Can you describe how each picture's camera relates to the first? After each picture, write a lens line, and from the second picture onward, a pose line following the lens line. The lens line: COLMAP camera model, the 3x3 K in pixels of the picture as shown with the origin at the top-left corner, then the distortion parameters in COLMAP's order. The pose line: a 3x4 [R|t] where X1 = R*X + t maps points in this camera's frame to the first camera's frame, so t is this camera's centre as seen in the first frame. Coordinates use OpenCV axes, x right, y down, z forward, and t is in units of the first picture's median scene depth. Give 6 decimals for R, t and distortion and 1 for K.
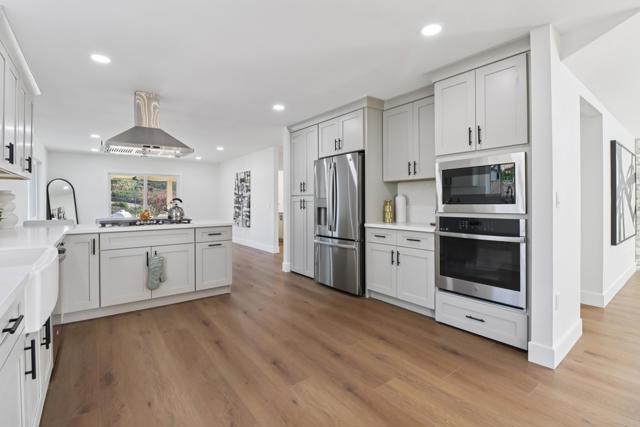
lens RADIAL K [[300.9, 0, 324.2], [0, 300.9, 202.2], [0, 0, 1]] dist [0.001299, -0.016343]
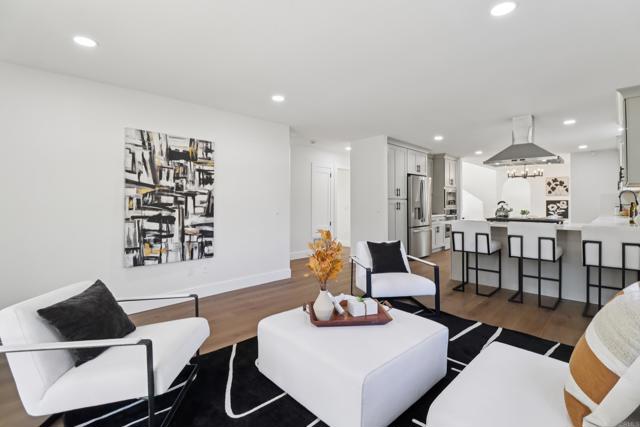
lens RADIAL K [[300.9, 0, 324.2], [0, 300.9, 202.2], [0, 0, 1]] dist [0.001299, -0.016343]
pose [[-0.135981, 0.004567, 0.990701, -1.735235], [0.000657, 0.999990, -0.004520, -0.005267], [-0.990711, 0.000036, -0.135982, 2.012315]]
